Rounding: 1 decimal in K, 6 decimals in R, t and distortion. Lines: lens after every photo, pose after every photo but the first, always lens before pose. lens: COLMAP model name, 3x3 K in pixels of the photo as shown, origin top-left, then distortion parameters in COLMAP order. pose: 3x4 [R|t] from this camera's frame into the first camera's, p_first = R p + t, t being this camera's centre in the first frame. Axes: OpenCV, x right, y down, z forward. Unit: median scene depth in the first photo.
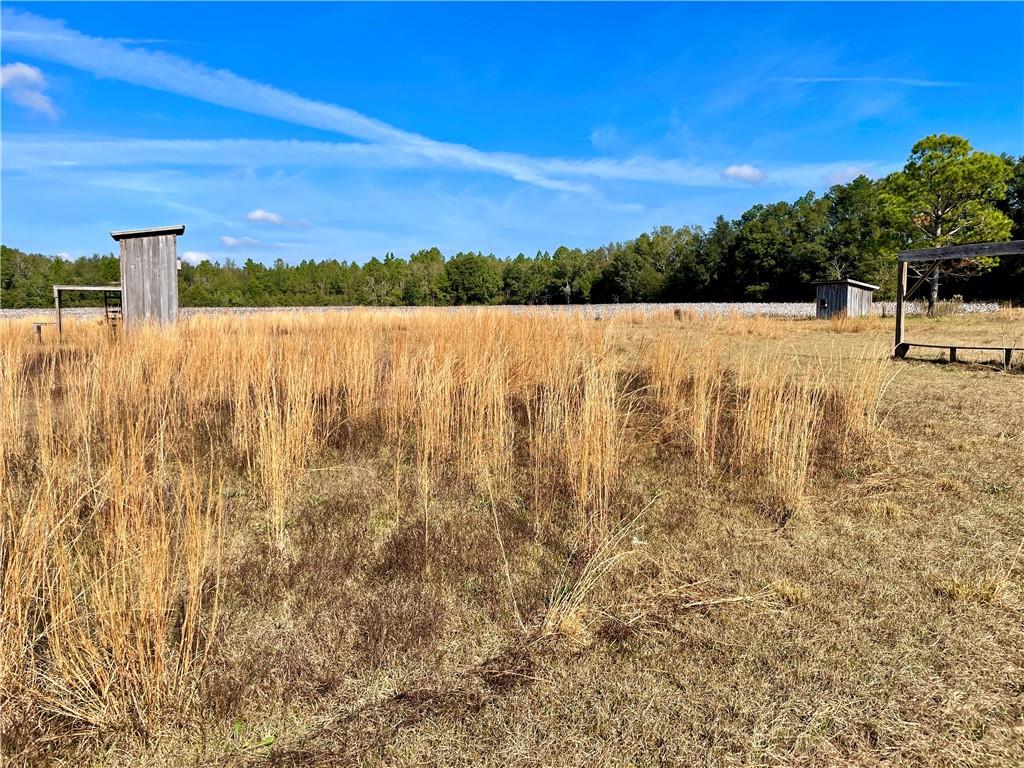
lens RADIAL K [[838.6, 0, 512.0], [0, 838.6, 384.0], [0, 0, 1]] dist [0.171072, -0.319095]
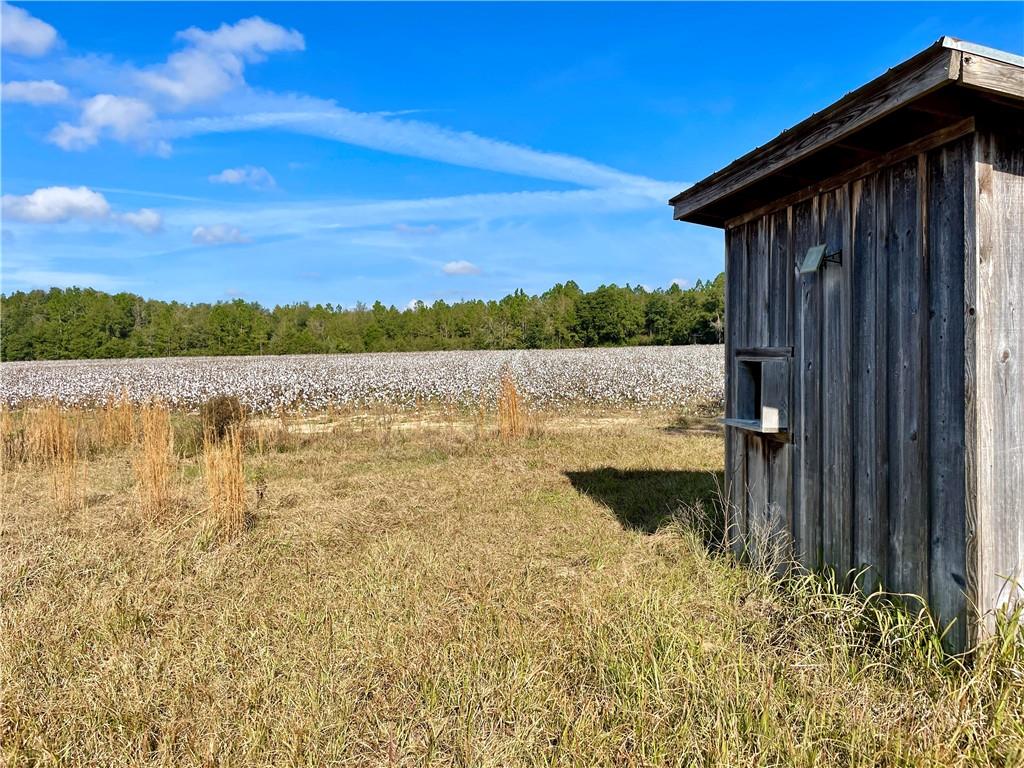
lens RADIAL K [[838.6, 0, 512.0], [0, 838.6, 384.0], [0, 0, 1]] dist [0.171072, -0.319095]
pose [[0.964266, -0.002879, -0.264920, 0.077250], [-0.010016, 0.998830, -0.047311, -0.015150], [0.264746, 0.048274, 0.963109, 0.160806]]
